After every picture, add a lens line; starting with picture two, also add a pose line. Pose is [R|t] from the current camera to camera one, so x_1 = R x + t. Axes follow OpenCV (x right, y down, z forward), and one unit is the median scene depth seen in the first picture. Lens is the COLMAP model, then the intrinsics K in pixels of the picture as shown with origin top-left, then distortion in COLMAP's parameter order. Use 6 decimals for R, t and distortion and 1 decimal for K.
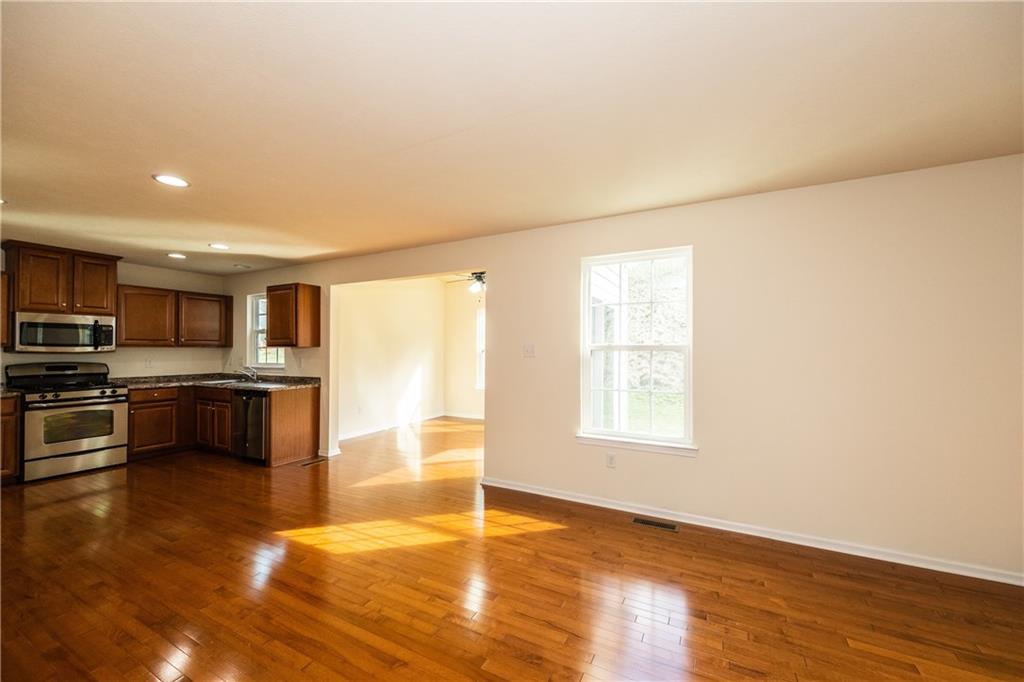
lens RADIAL K [[396.4, 0, 512.3], [0, 396.4, 346.1], [0, 0, 1]] dist [0.003814, 0.000157]
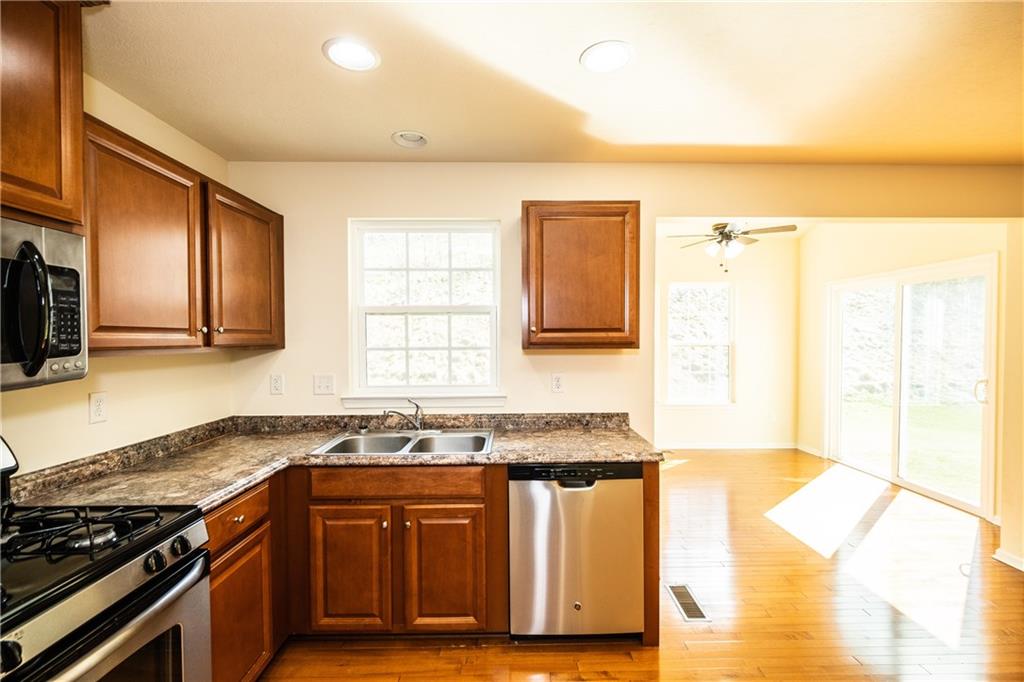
lens RADIAL K [[462.6, 0, 523.0], [0, 462.6, 347.9], [0, 0, 1]] dist [0.015558, 0.000061]
pose [[0.876302, -0.010772, 0.481641, -0.929660], [-0.000860, 0.999713, 0.023924, -0.012265], [-0.481761, -0.021379, 0.876042, 0.632275]]
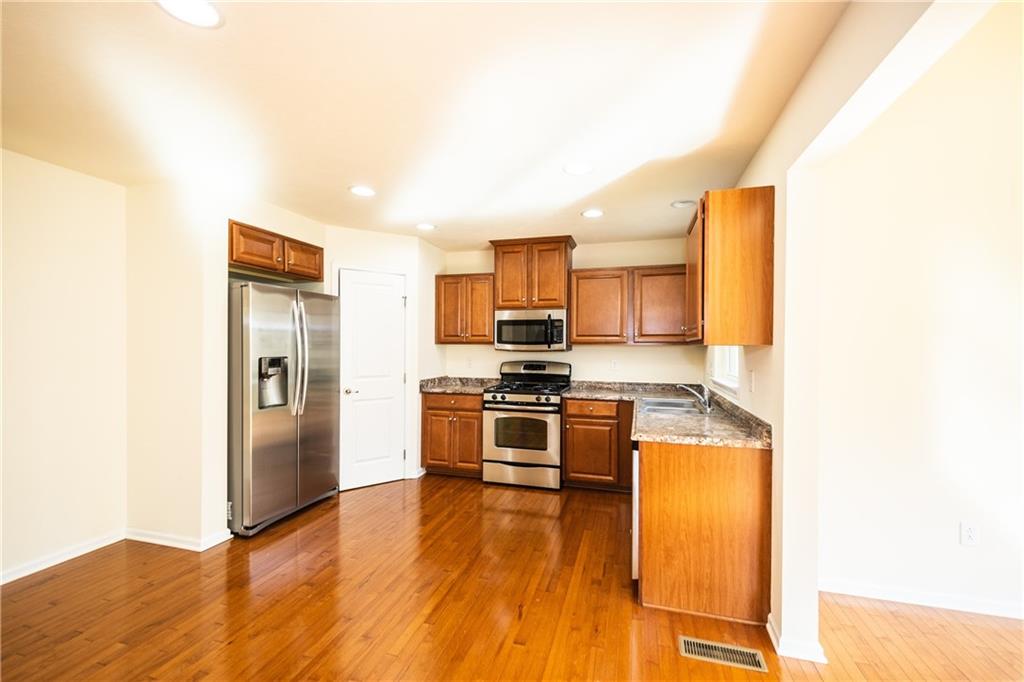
lens RADIAL K [[424.6, 0, 518.1], [0, 424.6, 344.7], [0, 0, 1]] dist [0.016477, -0.000274]
pose [[0.205800, 0.001886, -0.978592, -0.144990], [0.006256, 0.999975, 0.003243, -0.001761], [0.978574, -0.006789, 0.205783, 0.739900]]
